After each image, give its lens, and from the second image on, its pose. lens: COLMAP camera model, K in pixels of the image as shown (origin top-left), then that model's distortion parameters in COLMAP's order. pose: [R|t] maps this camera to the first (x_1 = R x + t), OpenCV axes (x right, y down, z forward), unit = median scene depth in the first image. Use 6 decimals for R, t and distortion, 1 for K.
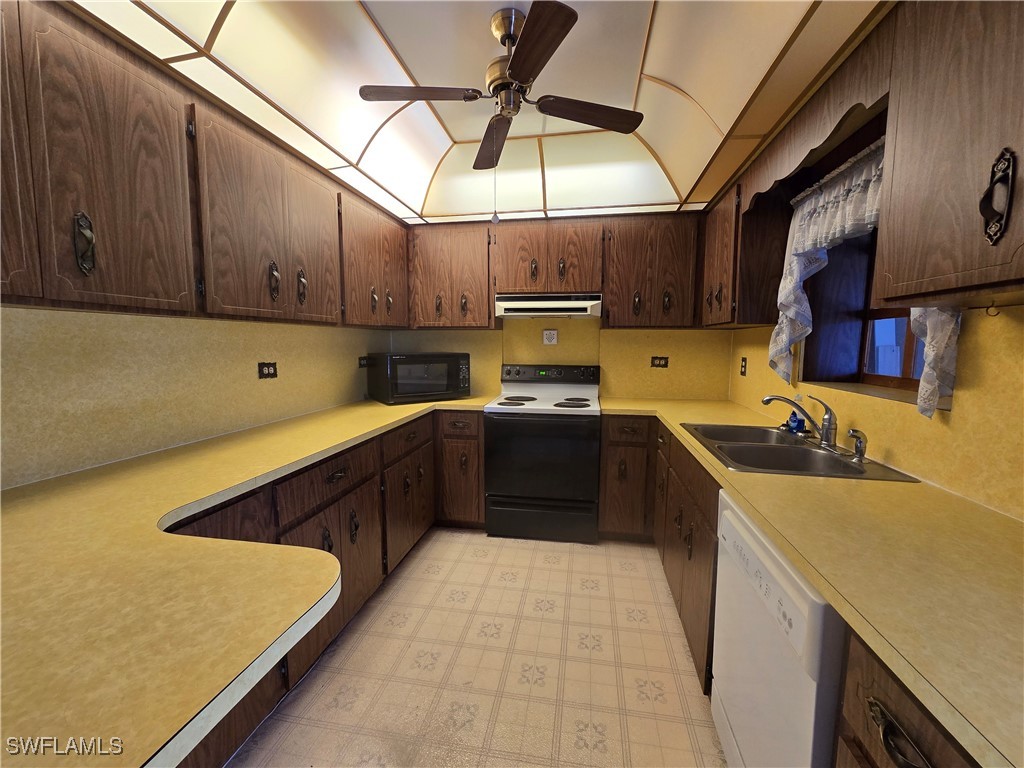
lens RADIAL K [[418.3, 0, 515.4], [0, 418.3, 383.1], [0, 0, 1]] dist [-0.007108, -0.000273]
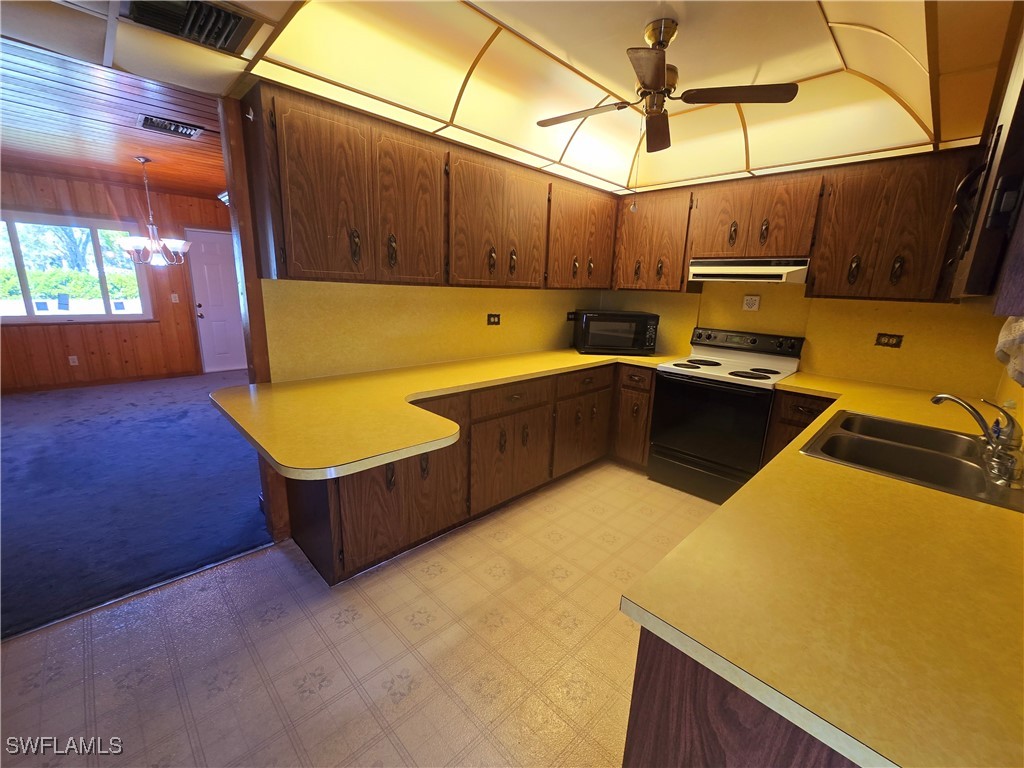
lens RADIAL K [[418.3, 0, 515.4], [0, 418.3, 383.1], [0, 0, 1]] dist [-0.007108, -0.000273]
pose [[0.814446, 0.155255, -0.559083, 0.251529], [-0.087672, 0.985403, 0.145926, -0.025788], [0.573578, -0.069833, 0.816169, -0.123990]]
